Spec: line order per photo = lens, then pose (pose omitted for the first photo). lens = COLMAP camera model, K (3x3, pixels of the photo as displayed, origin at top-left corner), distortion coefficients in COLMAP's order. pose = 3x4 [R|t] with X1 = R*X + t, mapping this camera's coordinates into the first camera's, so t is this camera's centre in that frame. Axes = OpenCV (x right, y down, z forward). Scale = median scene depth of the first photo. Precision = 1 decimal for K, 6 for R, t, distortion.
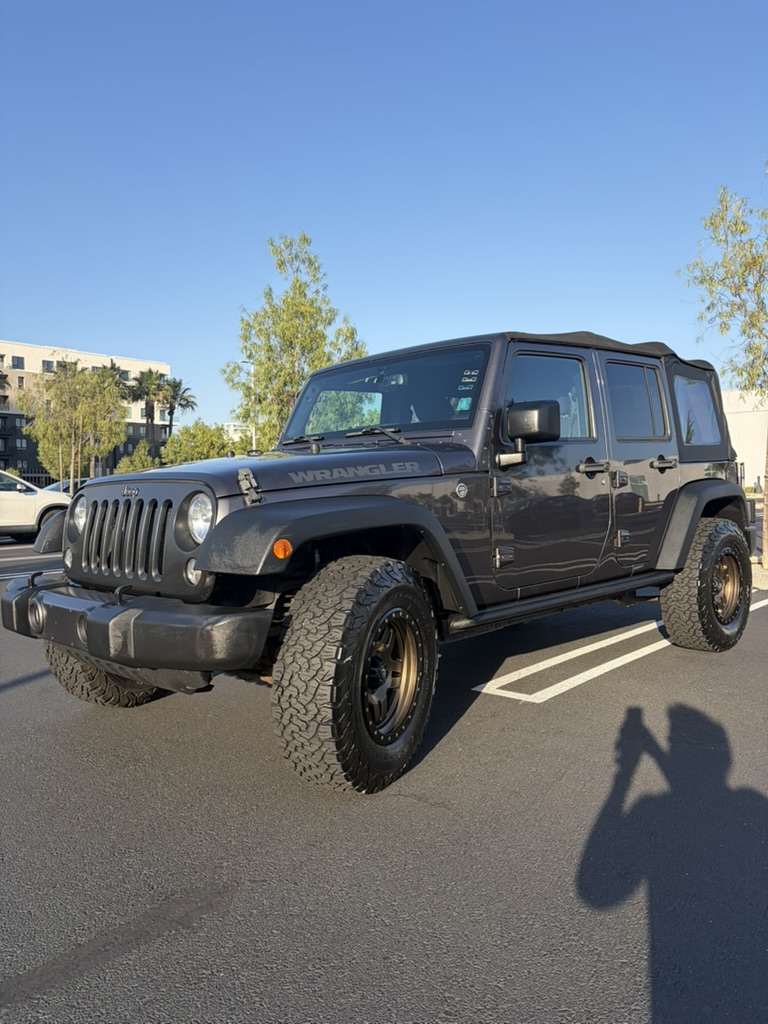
lens RADIAL K [[786.0, 0, 384.0], [0, 786.0, 512.0], [0, 0, 1]] dist [0.004477, 0.000472]
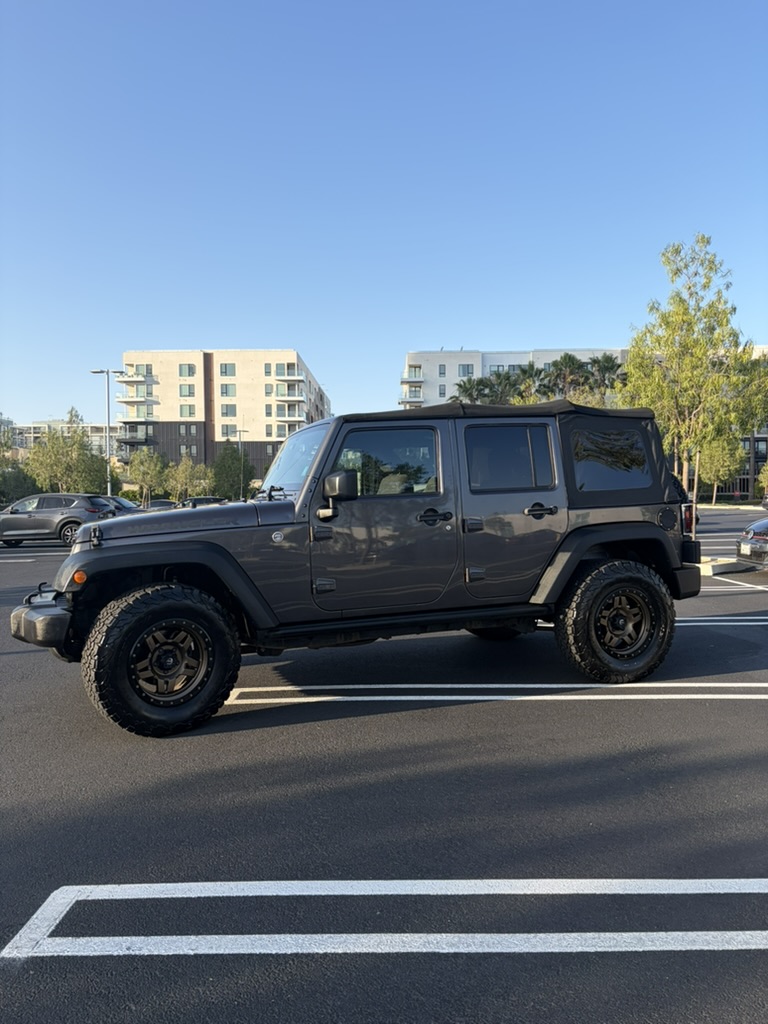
lens RADIAL K [[786.0, 0, 384.0], [0, 786.0, 512.0], [0, 0, 1]] dist [0.004477, 0.000472]
pose [[0.920068, 0.013323, -0.391533, 0.775892], [-0.017197, 0.999832, -0.006389, -0.062940], [0.391382, 0.012612, 0.920142, -0.187993]]
